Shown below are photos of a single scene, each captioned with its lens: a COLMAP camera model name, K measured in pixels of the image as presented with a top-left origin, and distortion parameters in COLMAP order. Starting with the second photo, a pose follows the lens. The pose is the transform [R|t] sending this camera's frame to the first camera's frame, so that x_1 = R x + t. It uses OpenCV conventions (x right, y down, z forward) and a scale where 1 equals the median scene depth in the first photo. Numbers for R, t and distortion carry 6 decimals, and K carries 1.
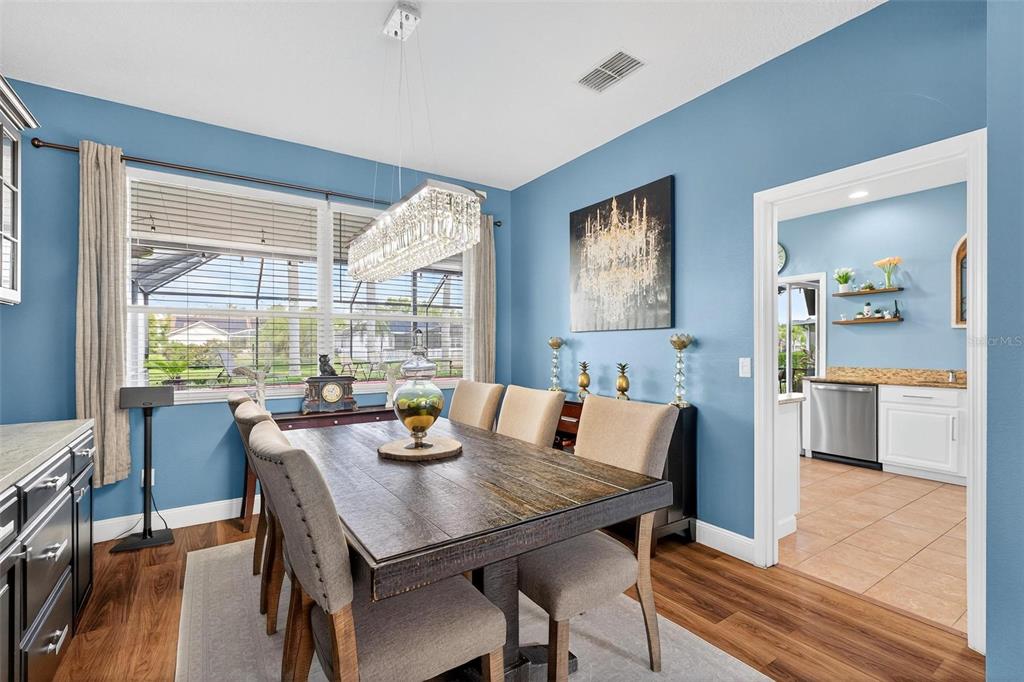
lens RADIAL K [[462.4, 0, 508.7], [0, 462.4, 347.2], [0, 0, 1]] dist [0.003383, -0.000154]
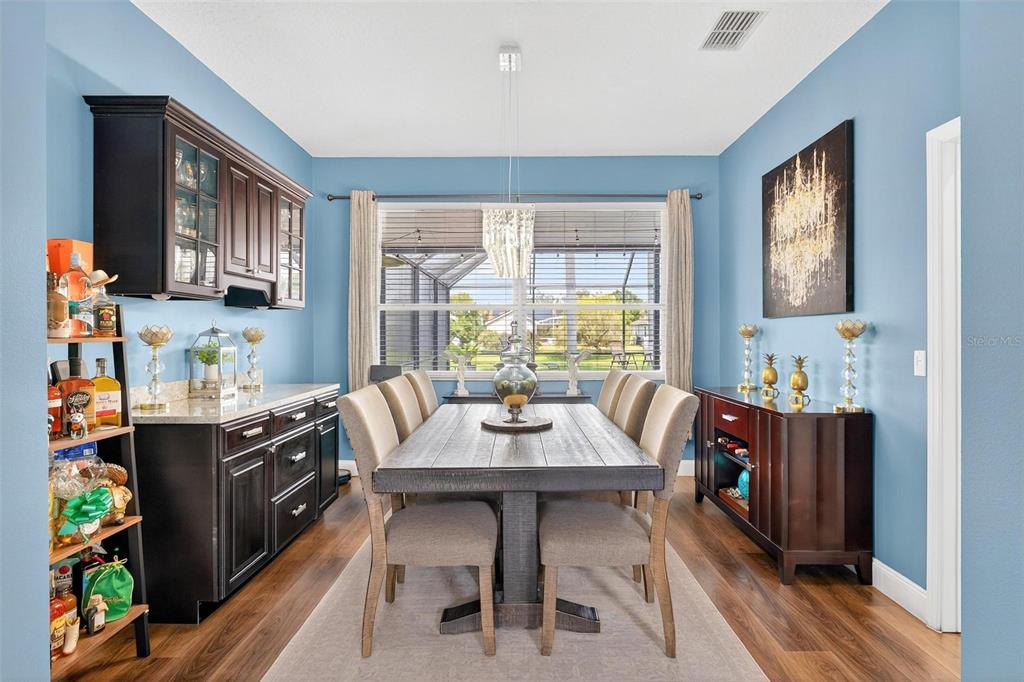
lens RADIAL K [[538.2, 0, 493.5], [0, 538.2, 334.8], [0, 0, 1]] dist [-0.005536, -0.000018]
pose [[0.818267, -0.000441, -0.574838, 0.357381], [-0.000401, 0.999999, -0.001339, -0.001015], [0.574838, 0.001327, 0.818266, -0.095200]]
